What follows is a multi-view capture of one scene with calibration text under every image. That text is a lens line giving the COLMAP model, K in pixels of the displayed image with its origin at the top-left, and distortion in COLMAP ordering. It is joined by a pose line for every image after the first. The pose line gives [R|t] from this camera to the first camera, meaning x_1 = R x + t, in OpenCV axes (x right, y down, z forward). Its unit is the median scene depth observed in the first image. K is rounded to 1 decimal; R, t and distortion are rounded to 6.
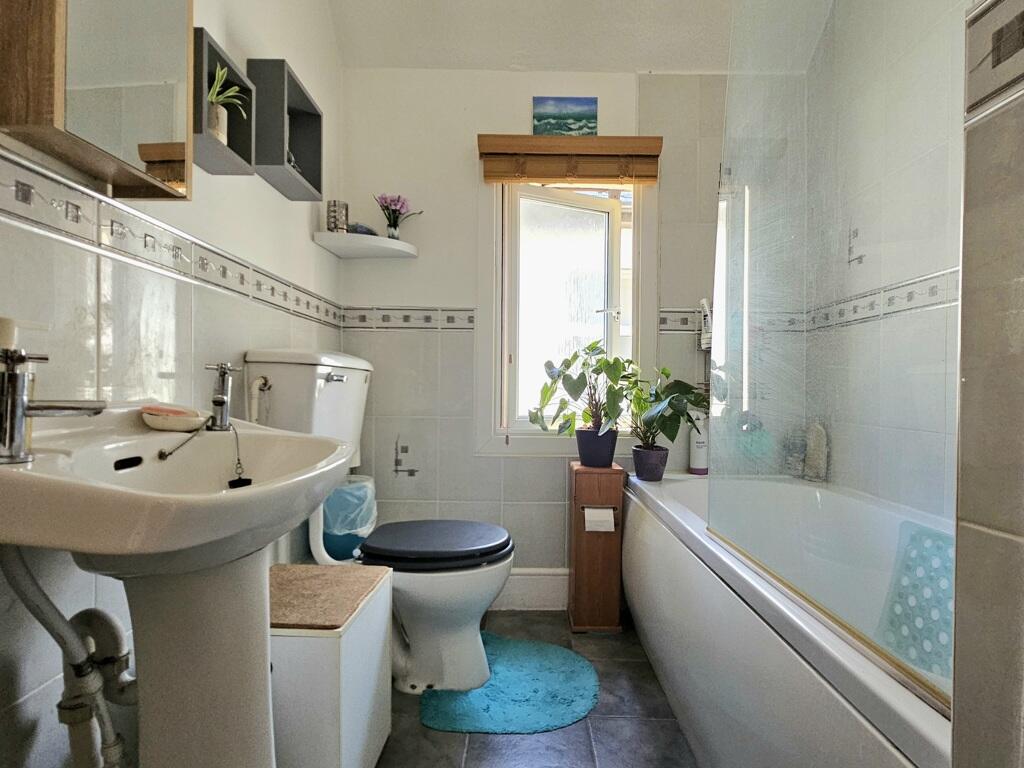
lens RADIAL K [[537.2, 0, 517.8], [0, 537.2, 395.9], [0, 0, 1]] dist [0.002648, -0.000111]
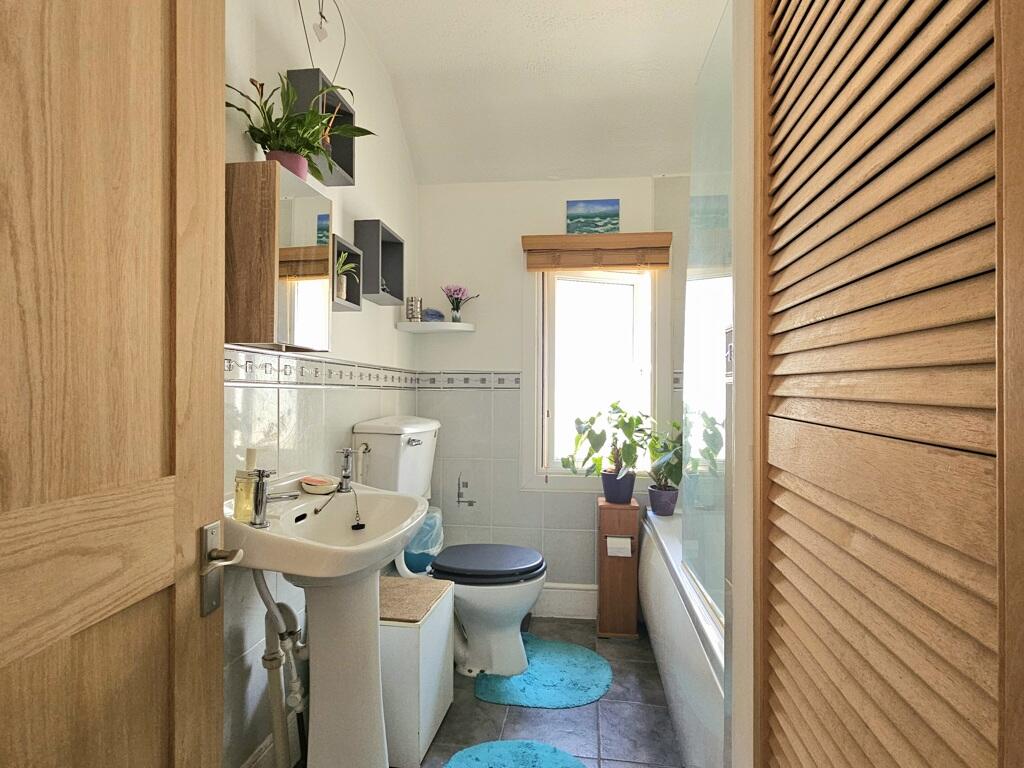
lens RADIAL K [[537.2, 0, 517.8], [0, 537.2, 395.9], [0, 0, 1]] dist [0.002648, -0.000111]
pose [[0.992528, -0.004489, -0.121933, 0.076697], [0.002799, 0.999898, -0.014027, -0.105471], [0.121984, 0.013580, 0.992439, -0.274375]]
